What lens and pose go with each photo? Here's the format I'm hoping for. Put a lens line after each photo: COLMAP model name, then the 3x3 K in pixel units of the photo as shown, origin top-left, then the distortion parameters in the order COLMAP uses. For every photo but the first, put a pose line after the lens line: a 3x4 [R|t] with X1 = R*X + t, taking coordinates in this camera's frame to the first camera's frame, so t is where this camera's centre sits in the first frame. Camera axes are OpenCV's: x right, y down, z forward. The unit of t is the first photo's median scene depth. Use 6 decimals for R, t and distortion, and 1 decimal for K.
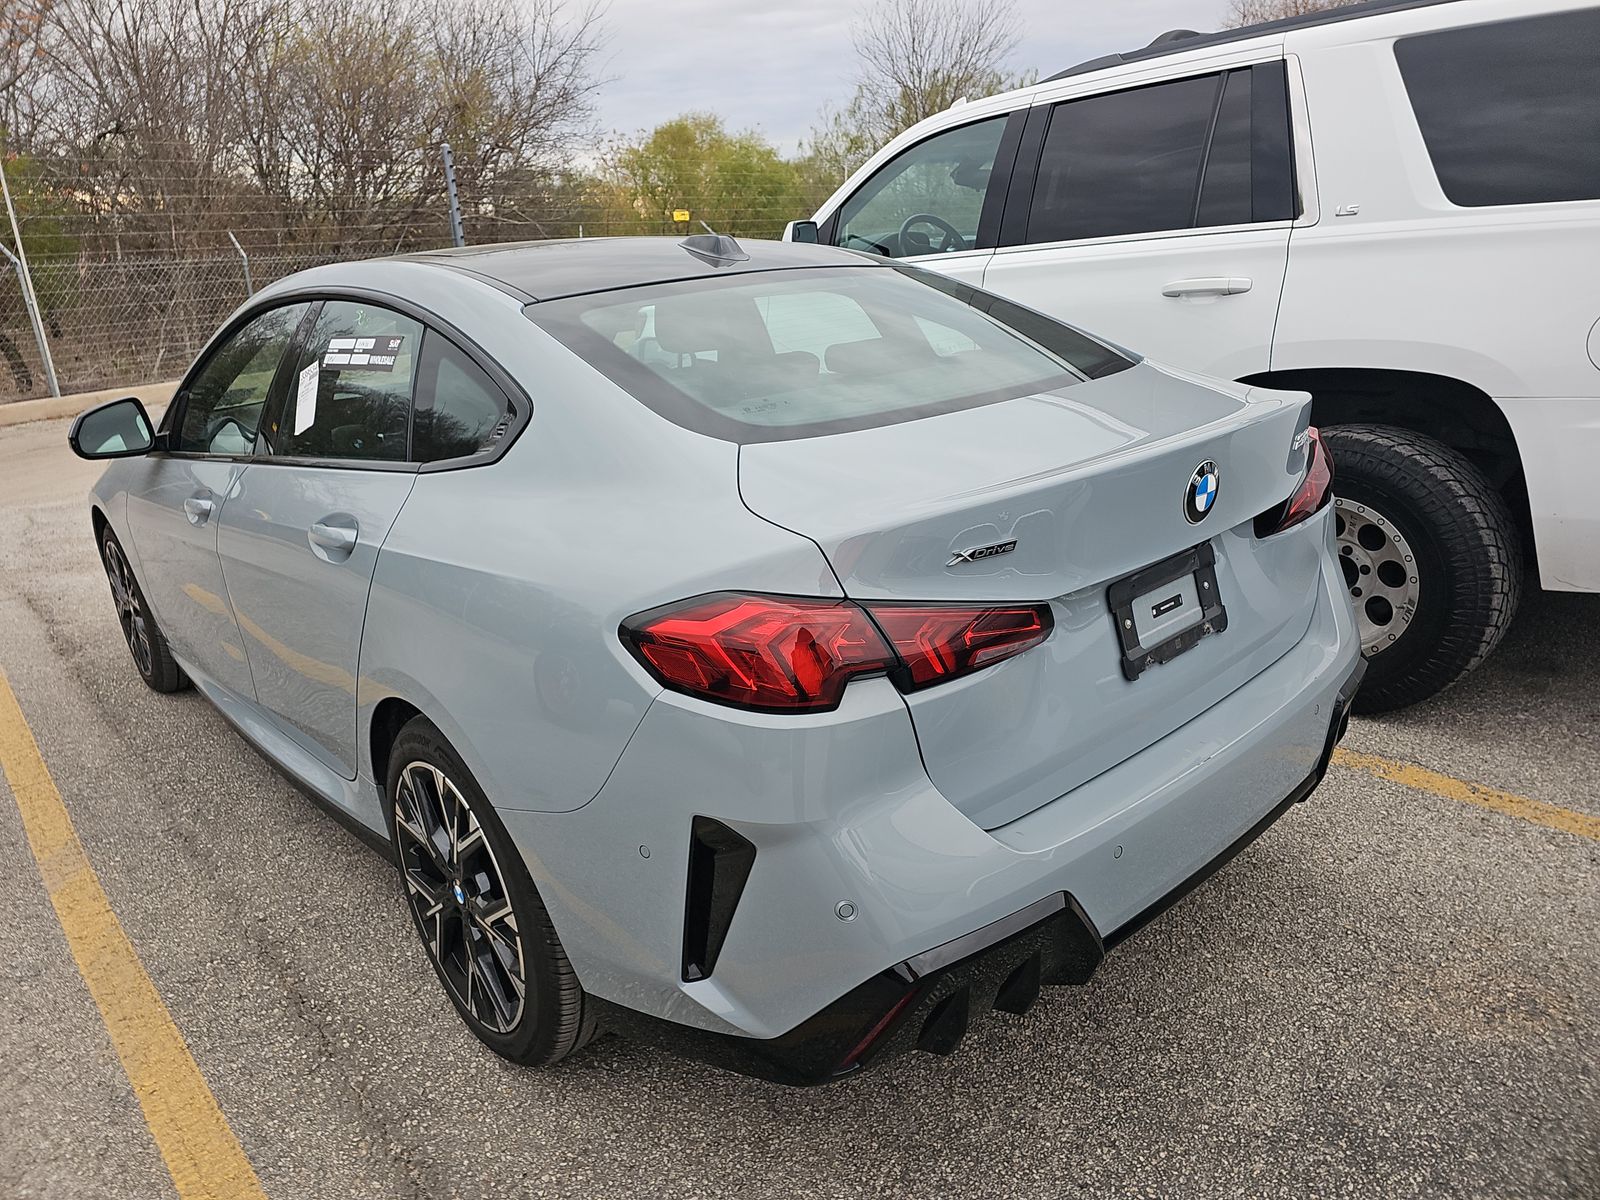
lens RADIAL K [[1087.6, 0, 813.8], [0, 1087.6, 593.0], [0, 0, 1]] dist [0.037411, -0.035612]
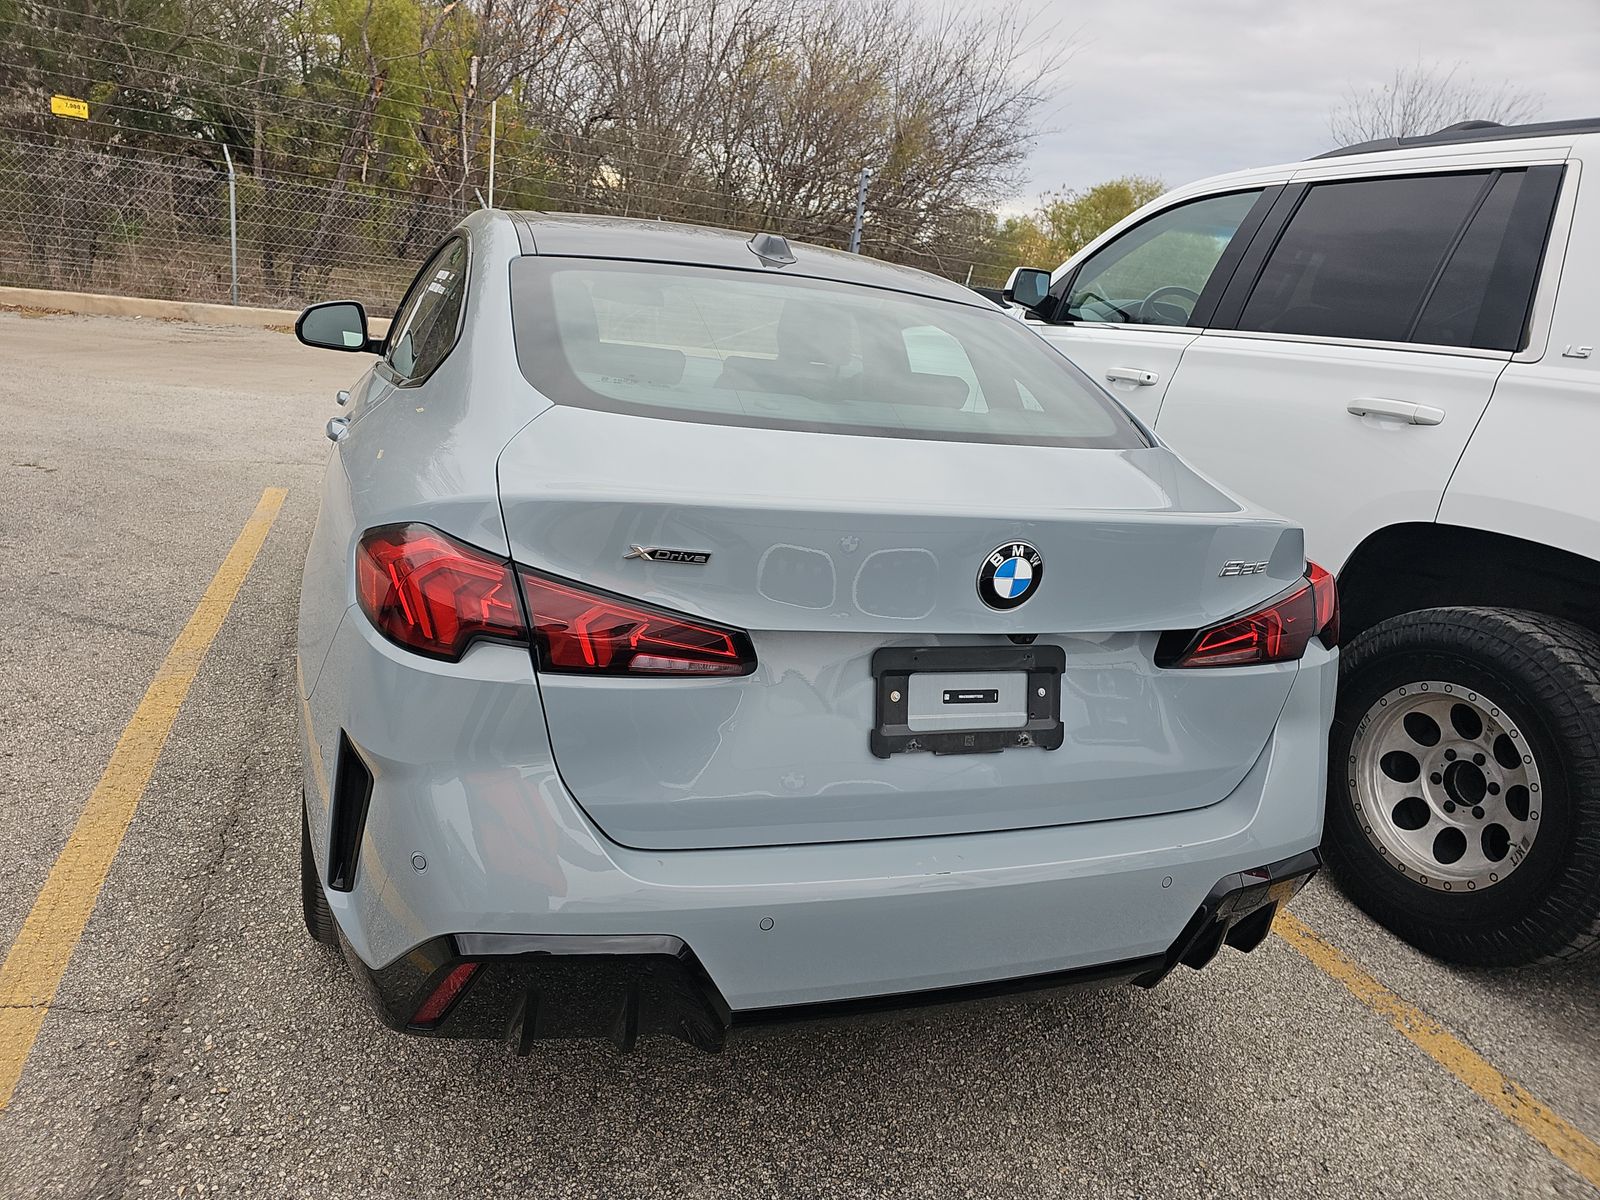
lens RADIAL K [[1087.6, 0, 801.3], [0, 1087.6, 606.3], [0, 0, 1]] dist [0.037411, -0.035612]
pose [[0.908397, 0.272203, -0.317364, 0.324139], [-0.281765, 0.959345, 0.016329, -0.024166], [0.308906, 0.074588, 0.948163, 0.082083]]
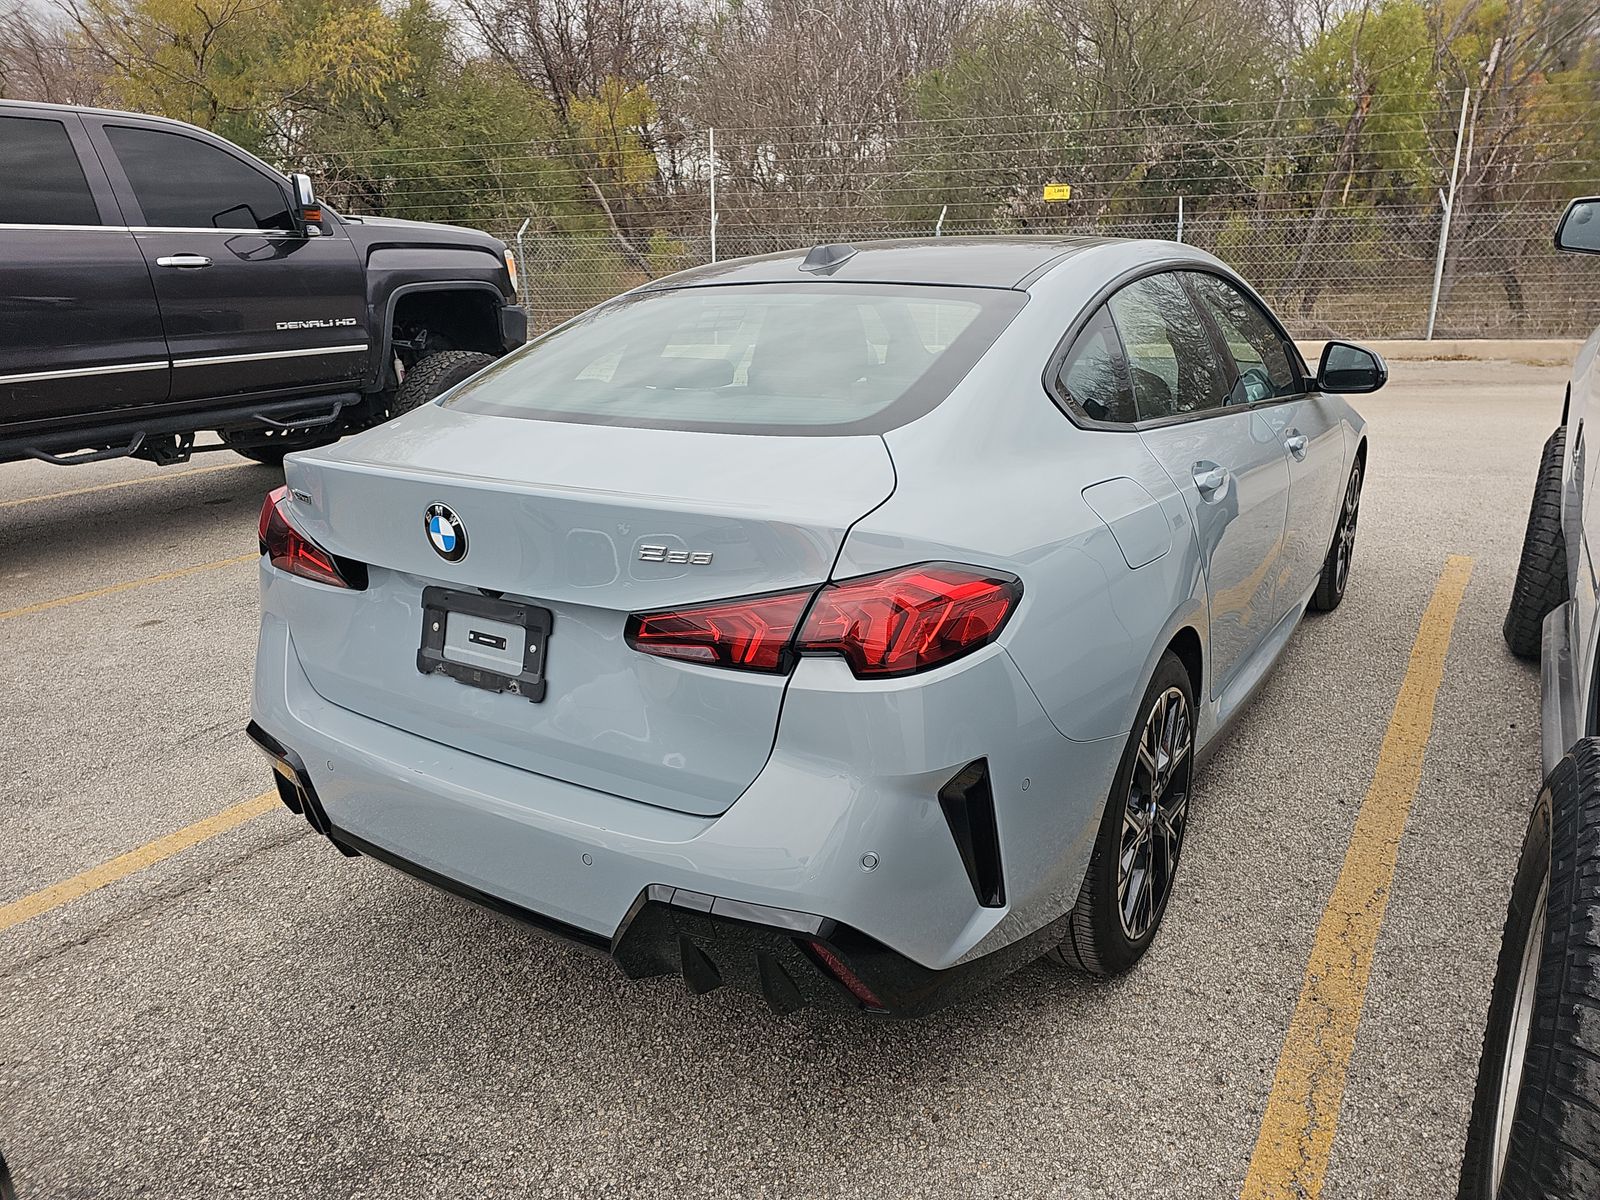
lens RADIAL K [[1087.6, 0, 806.1], [0, 1087.6, 599.0], [0, 0, 1]] dist [0.037411, -0.035612]
pose [[0.235887, 0.338363, -0.910971, 0.933270], [-0.280710, 0.921188, 0.269471, -0.273070], [0.930354, 0.192154, 0.312278, 0.670726]]
